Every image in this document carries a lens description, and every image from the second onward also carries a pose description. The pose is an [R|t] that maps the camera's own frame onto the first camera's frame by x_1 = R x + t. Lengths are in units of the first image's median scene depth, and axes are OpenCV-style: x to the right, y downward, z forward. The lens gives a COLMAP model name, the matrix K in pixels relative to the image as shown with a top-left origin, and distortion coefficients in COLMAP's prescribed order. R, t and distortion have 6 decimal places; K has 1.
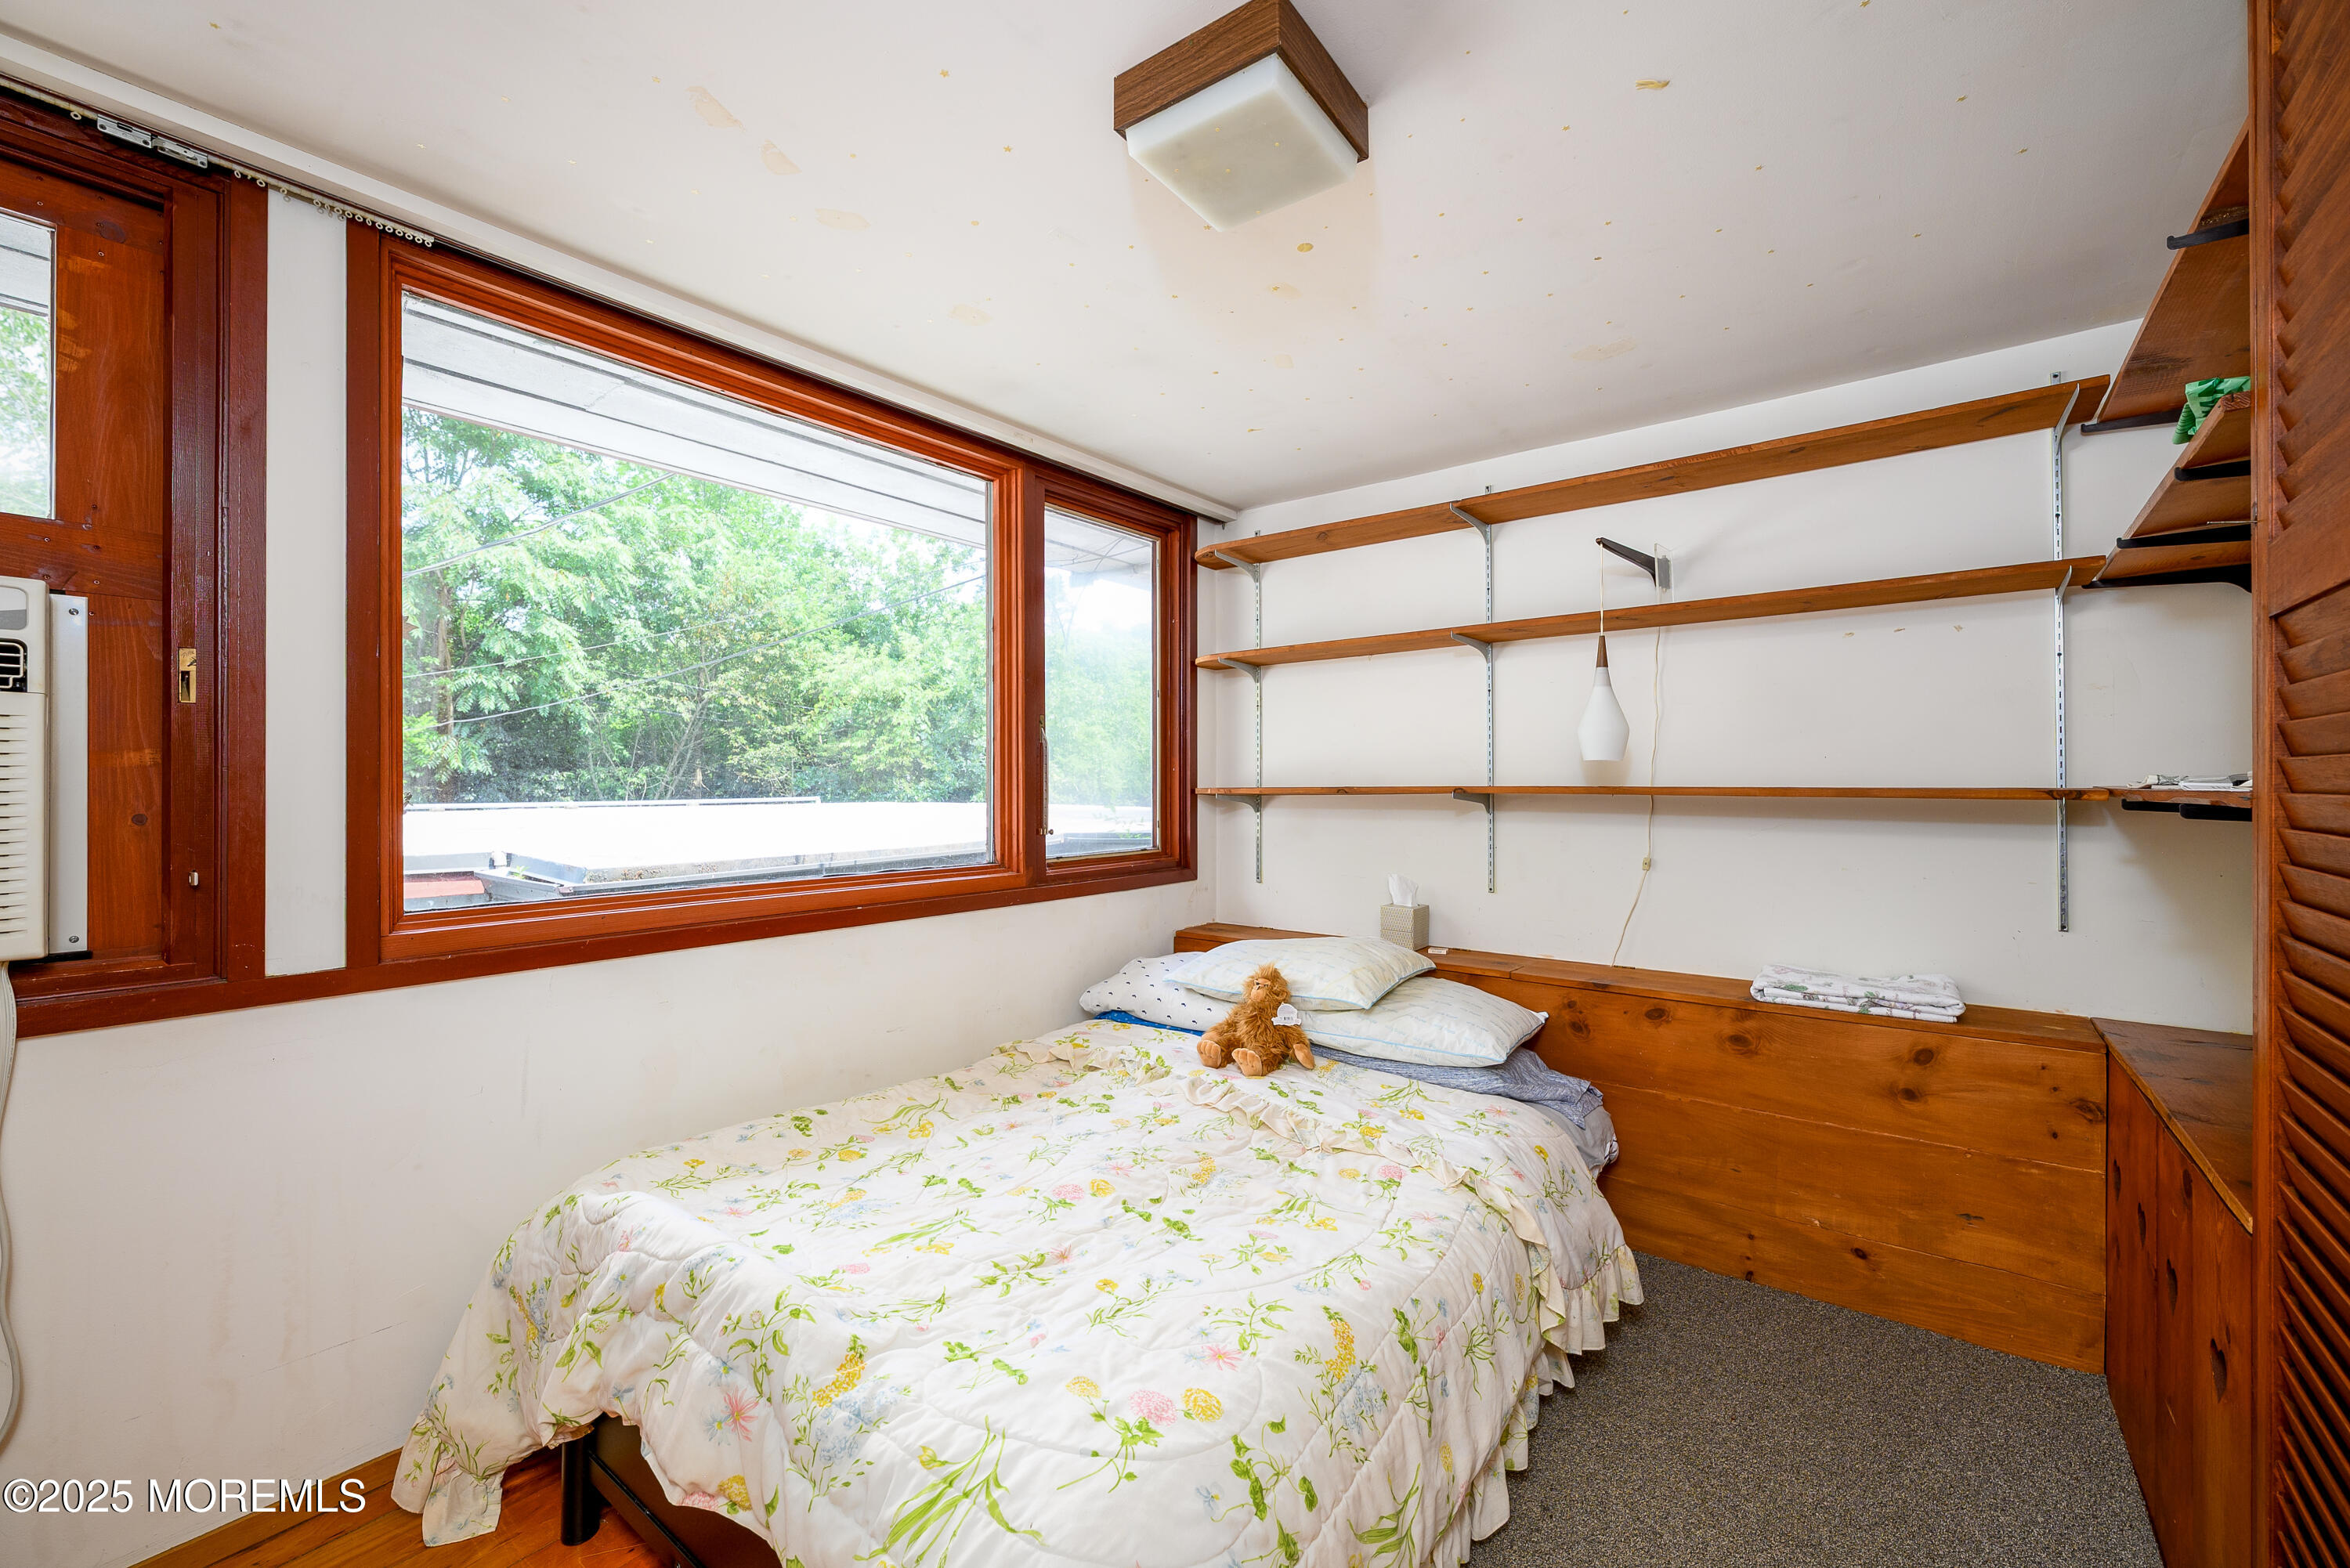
lens RADIAL K [[960.0, 0, 1181.9], [0, 960.0, 780.3], [0, 0, 1]] dist [0.001695, -0.000558]
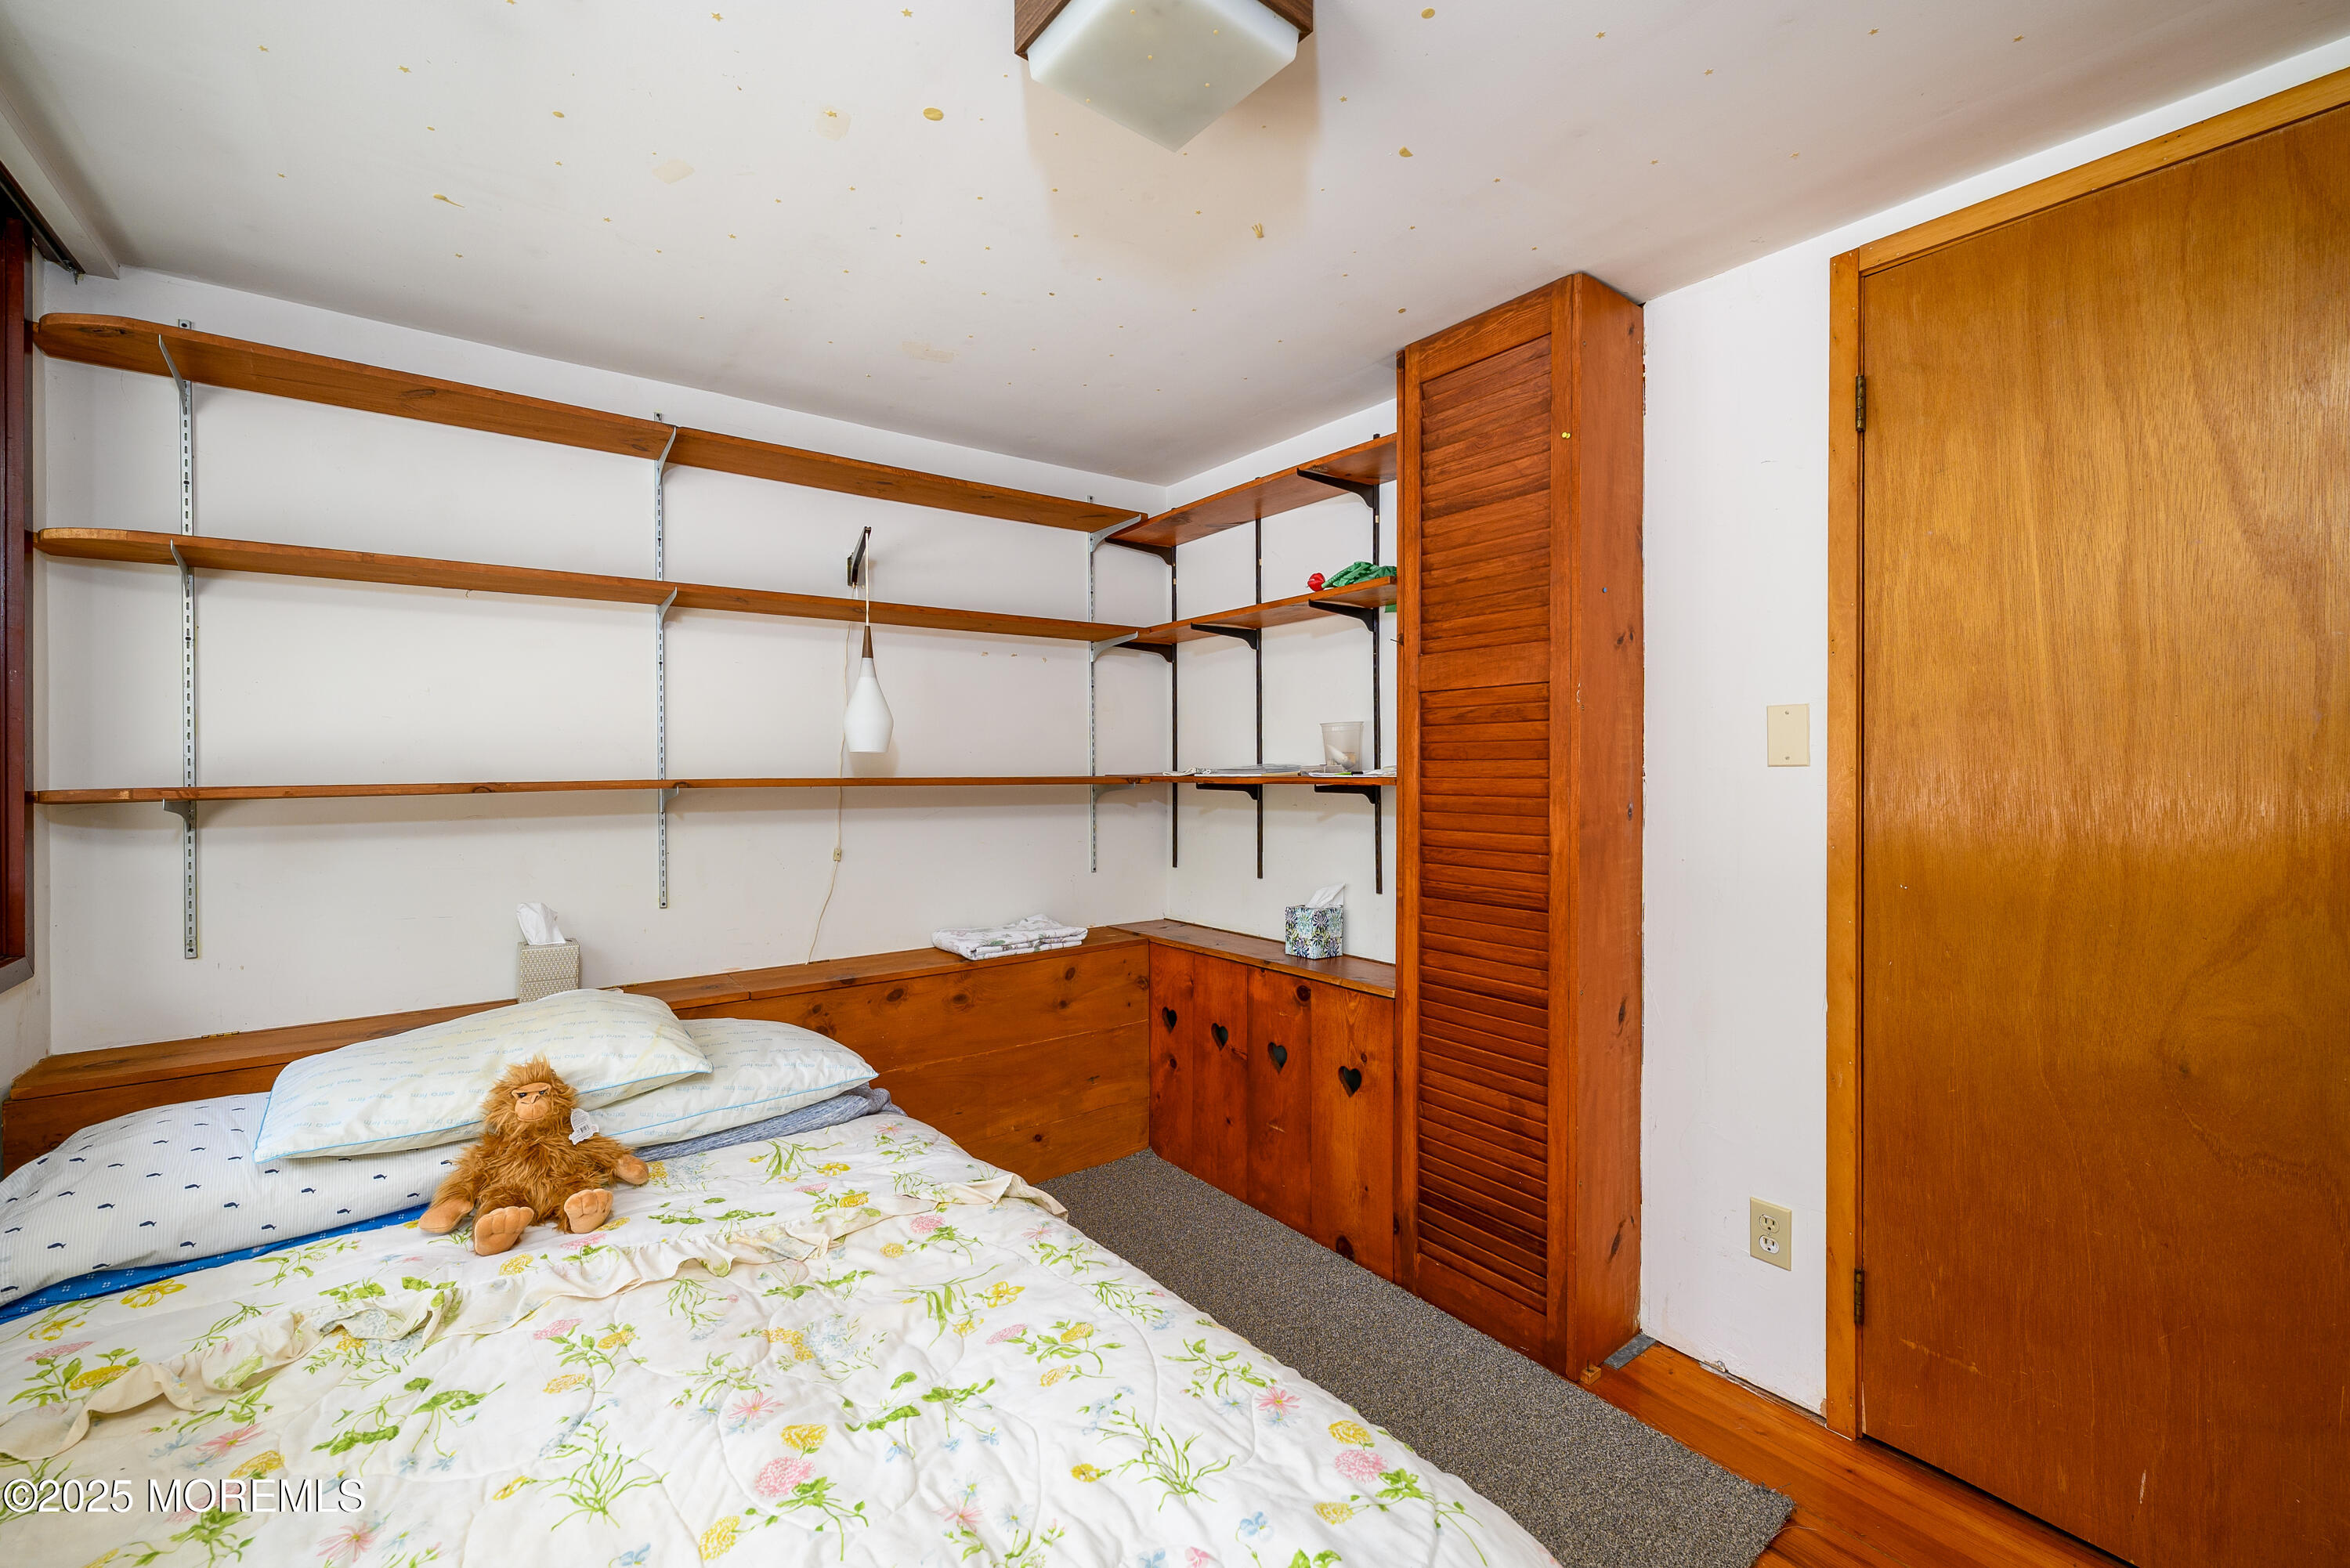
lens RADIAL K [[960.0, 0, 1183.1], [0, 960.0, 777.8], [0, 0, 1]] dist [0.001695, -0.000558]
pose [[0.249791, -0.008203, 0.968265, -0.464245], [0.000706, 0.999965, 0.008290, -0.002493], [-0.968299, -0.001387, 0.249789, 0.459473]]
